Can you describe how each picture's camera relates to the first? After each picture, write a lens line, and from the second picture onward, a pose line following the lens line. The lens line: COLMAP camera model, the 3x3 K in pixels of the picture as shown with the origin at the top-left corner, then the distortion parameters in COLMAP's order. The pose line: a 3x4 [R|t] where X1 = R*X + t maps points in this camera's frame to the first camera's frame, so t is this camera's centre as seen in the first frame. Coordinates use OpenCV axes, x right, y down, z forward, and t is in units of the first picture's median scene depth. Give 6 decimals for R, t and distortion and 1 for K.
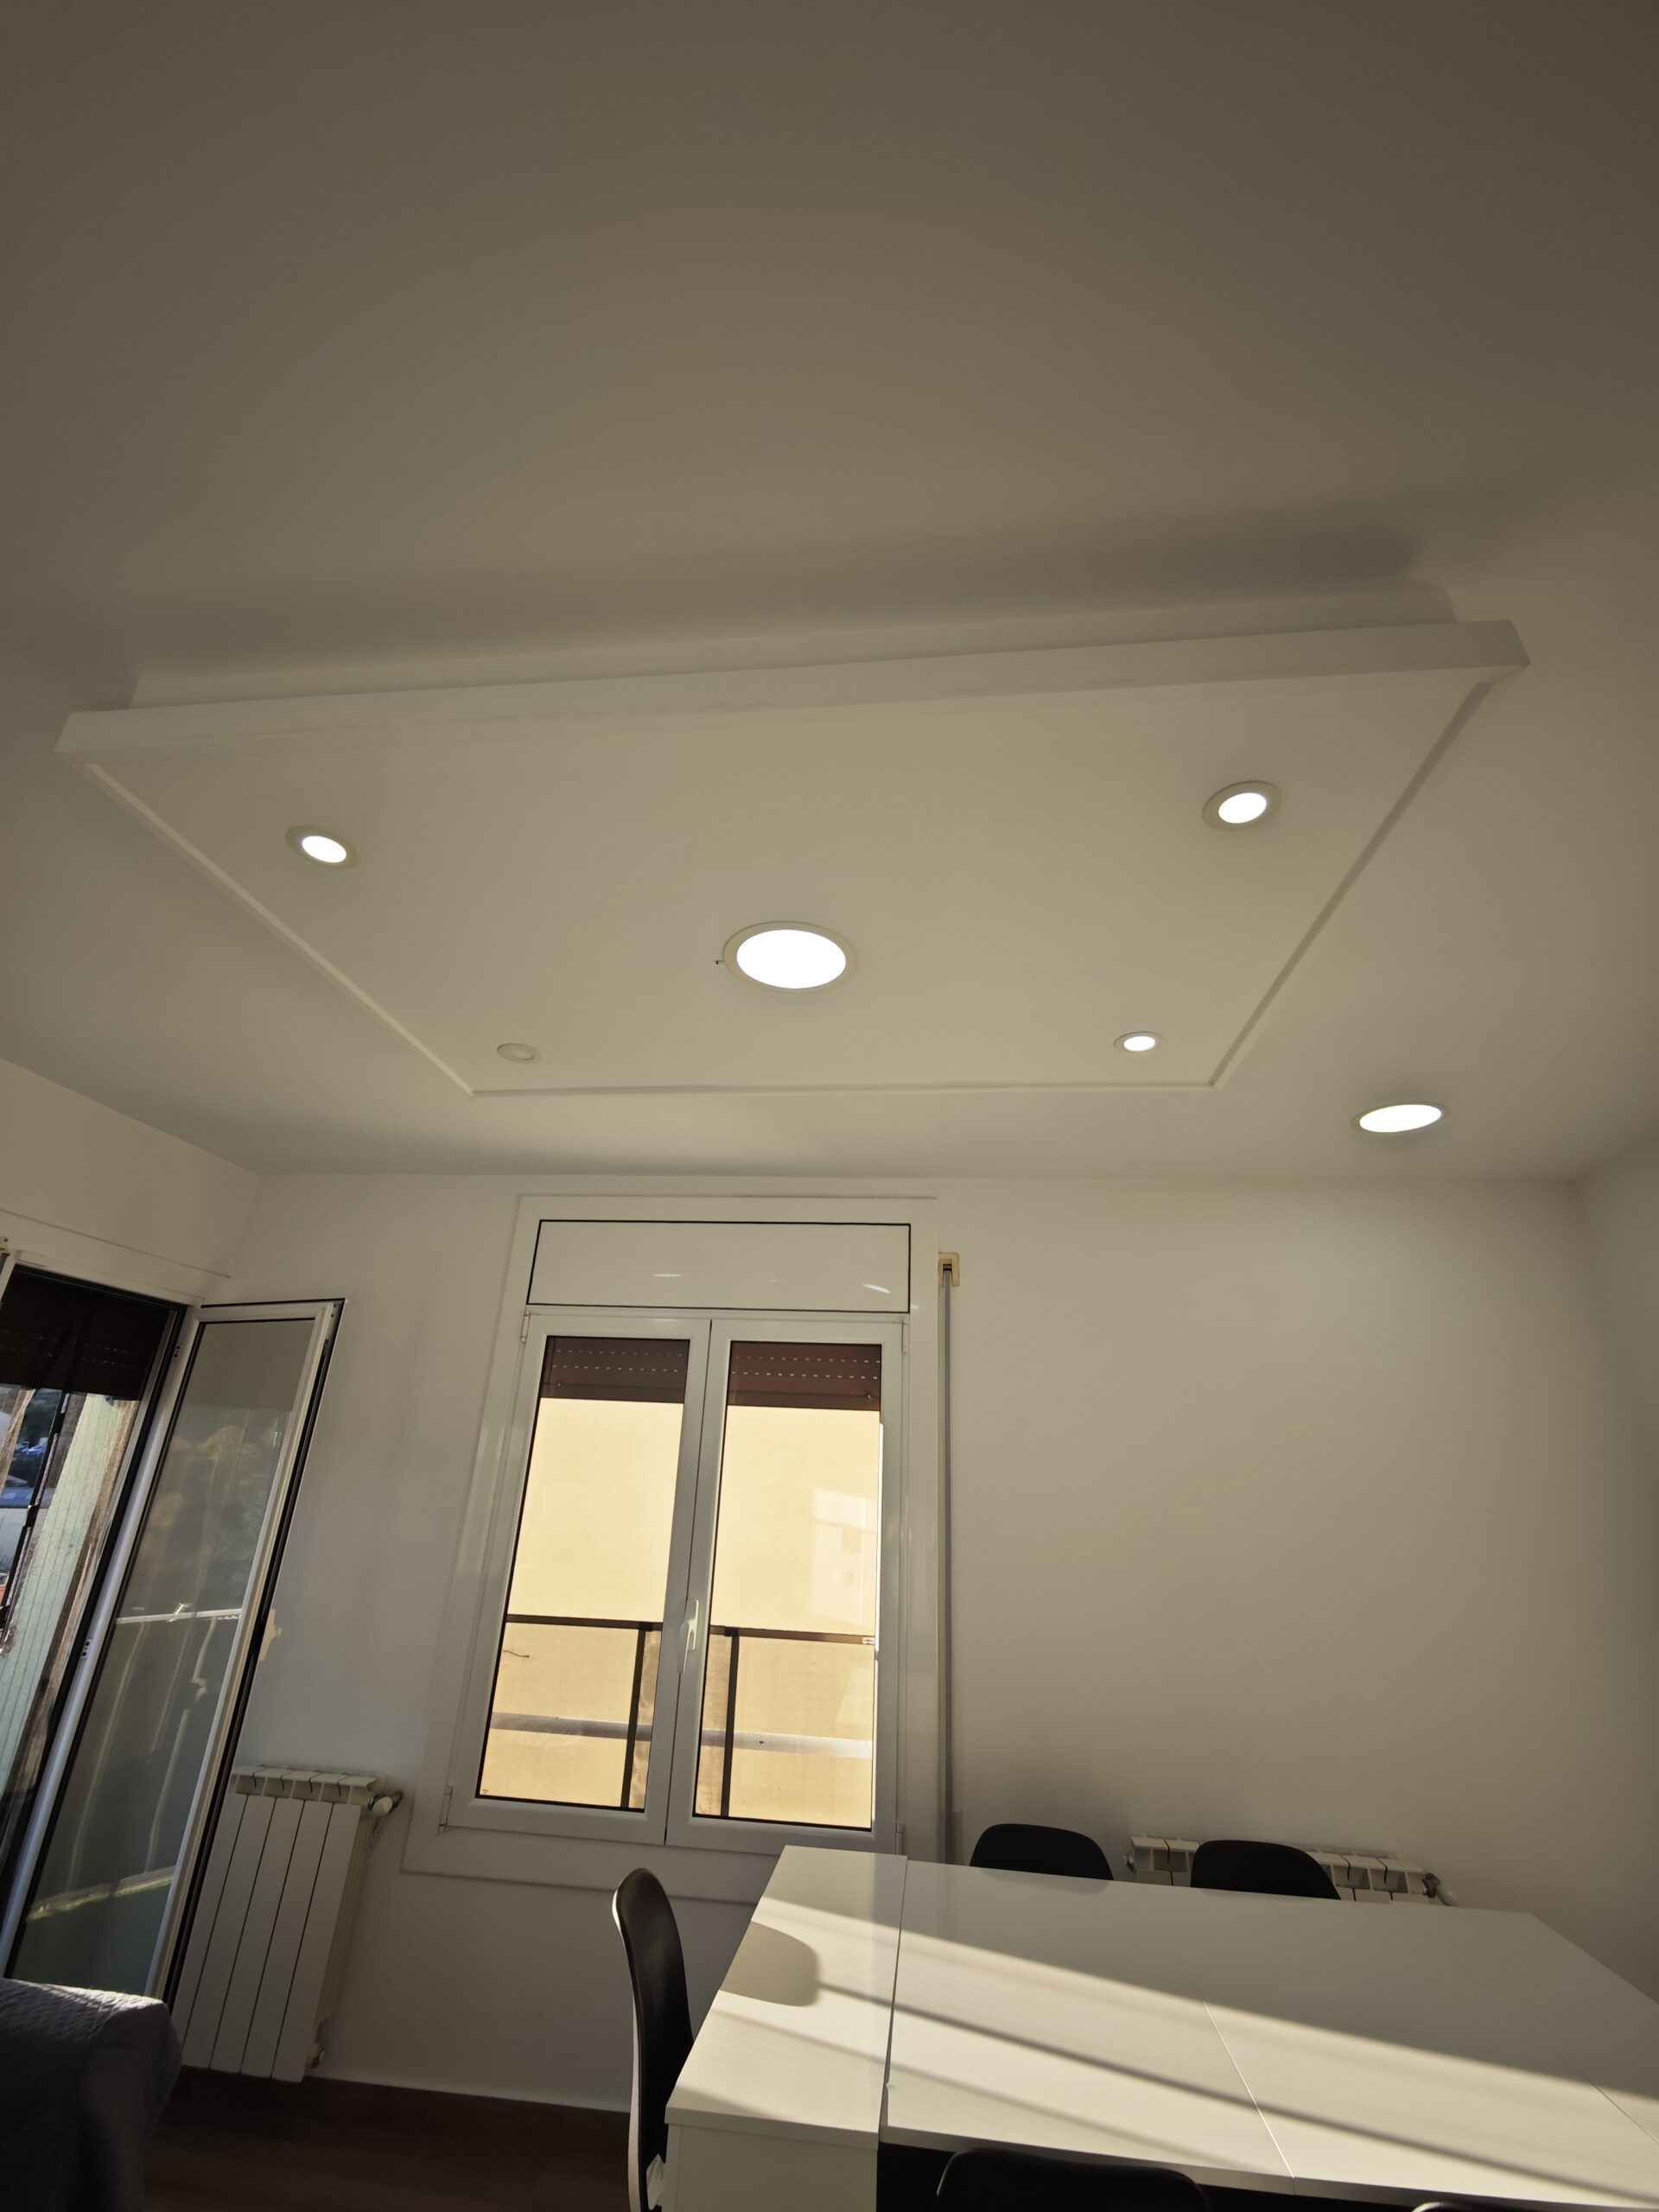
lens RADIAL K [[919.4, 0, 833.6], [0, 919.4, 1102.8], [0, 0, 1]] dist [-0.006687, 0.004608]
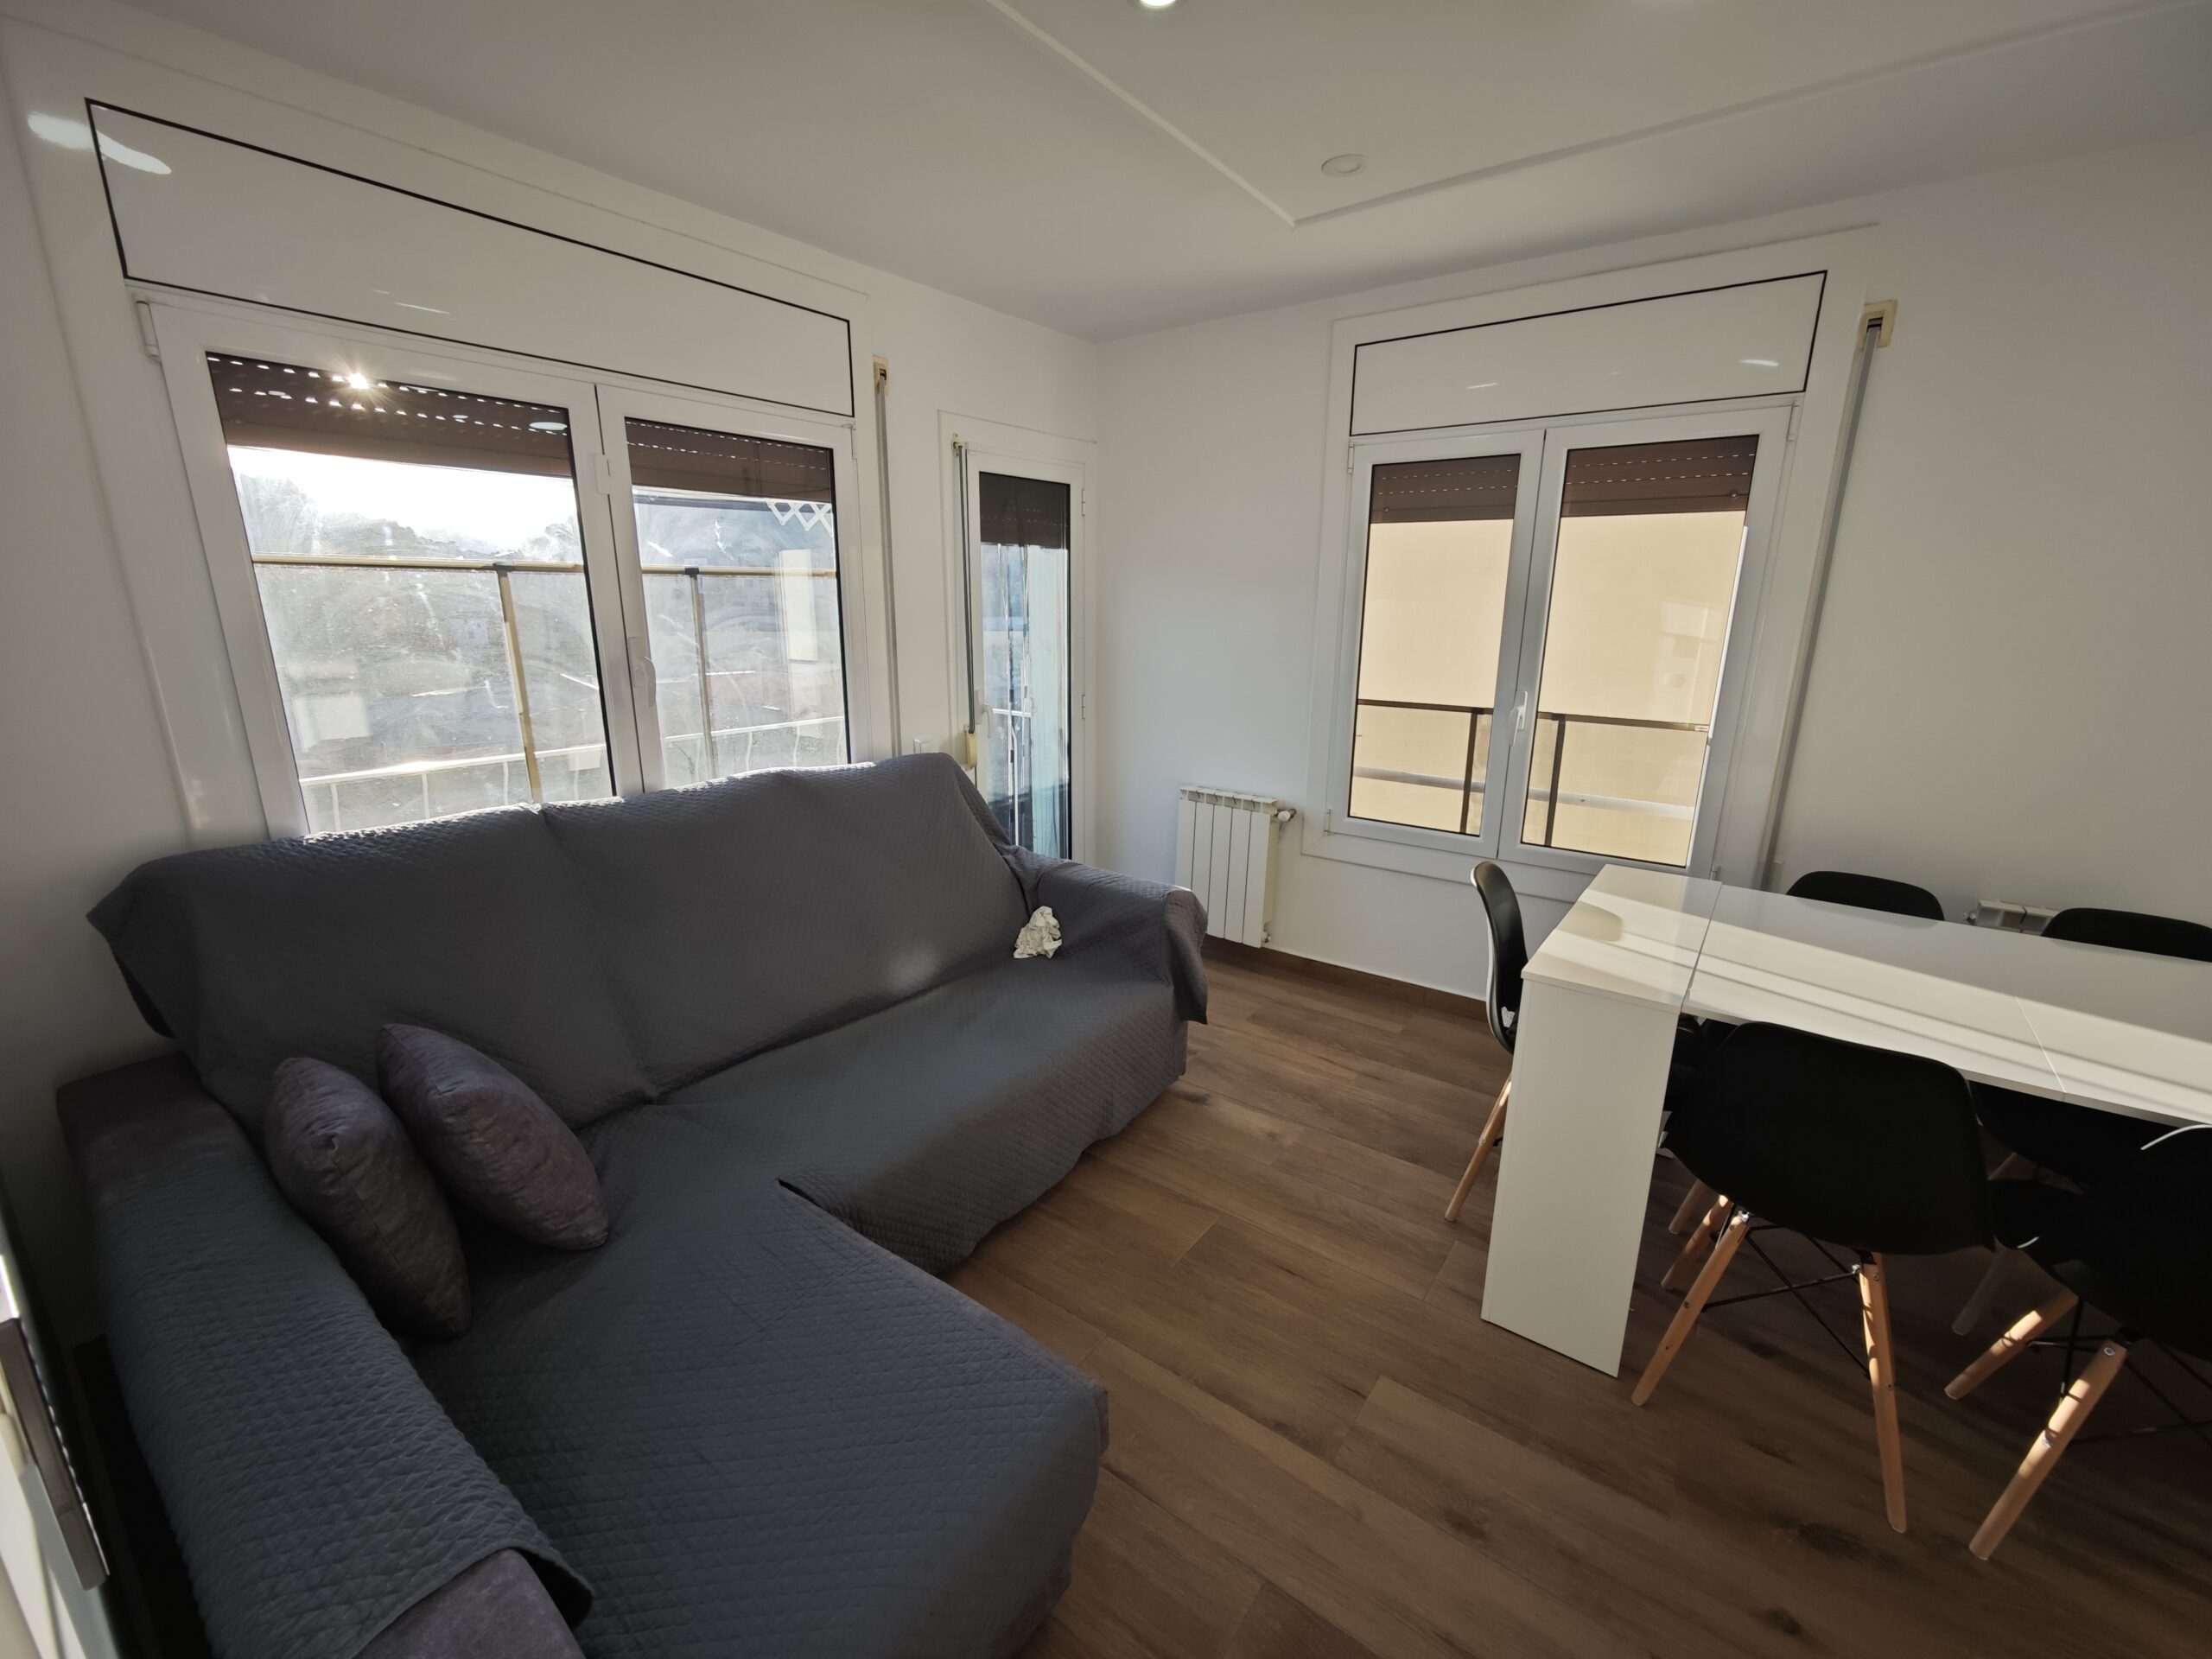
lens RADIAL K [[919.4, 0, 1101.0], [0, 919.4, 823.8], [0, 0, 1]] dist [-0.006687, 0.004608]
pose [[0.859061, 0.090027, -0.503894, -0.013899], [0.224109, 0.818898, 0.528377, -0.039227], [0.460206, -0.566835, 0.683307, -0.106385]]
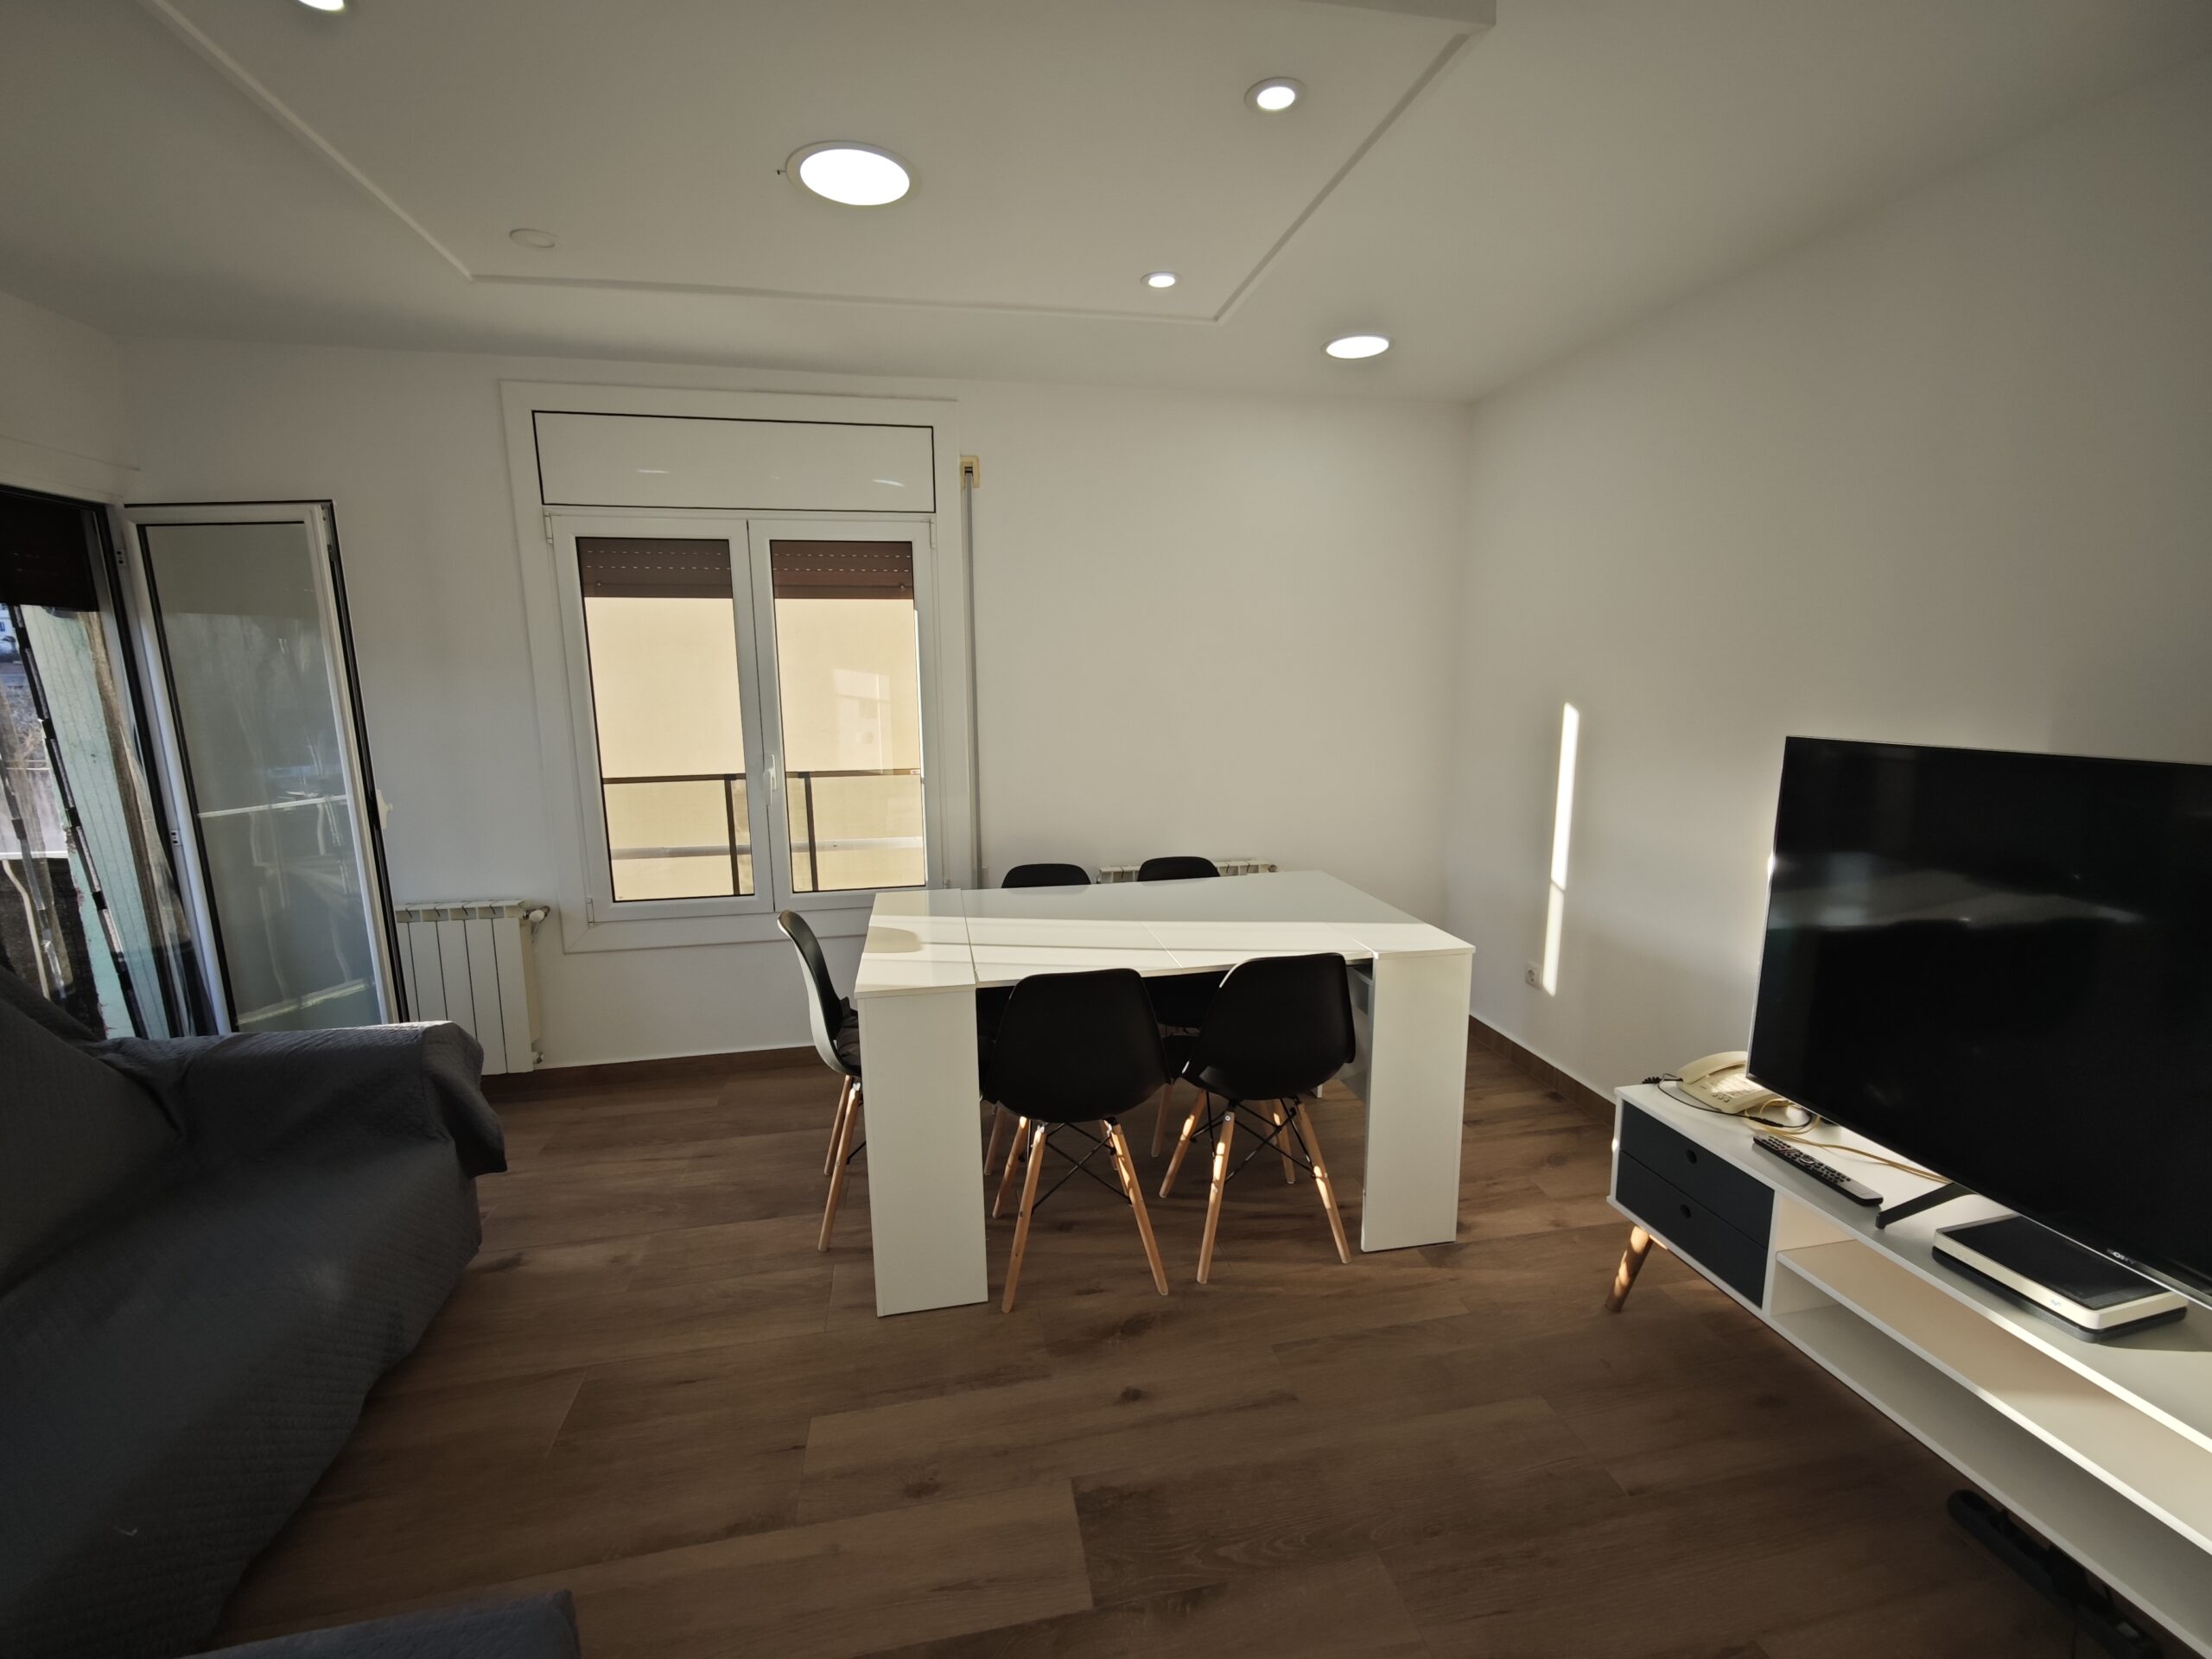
lens RADIAL K [[919.4, 0, 1101.0], [0, 919.4, 823.8], [0, 0, 1]] dist [-0.006687, 0.004608]
pose [[0.955378, -0.097165, 0.278949, -0.080852], [-0.069289, 0.844285, 0.531397, -0.063829], [-0.287146, -0.527013, 0.799878, -0.159020]]
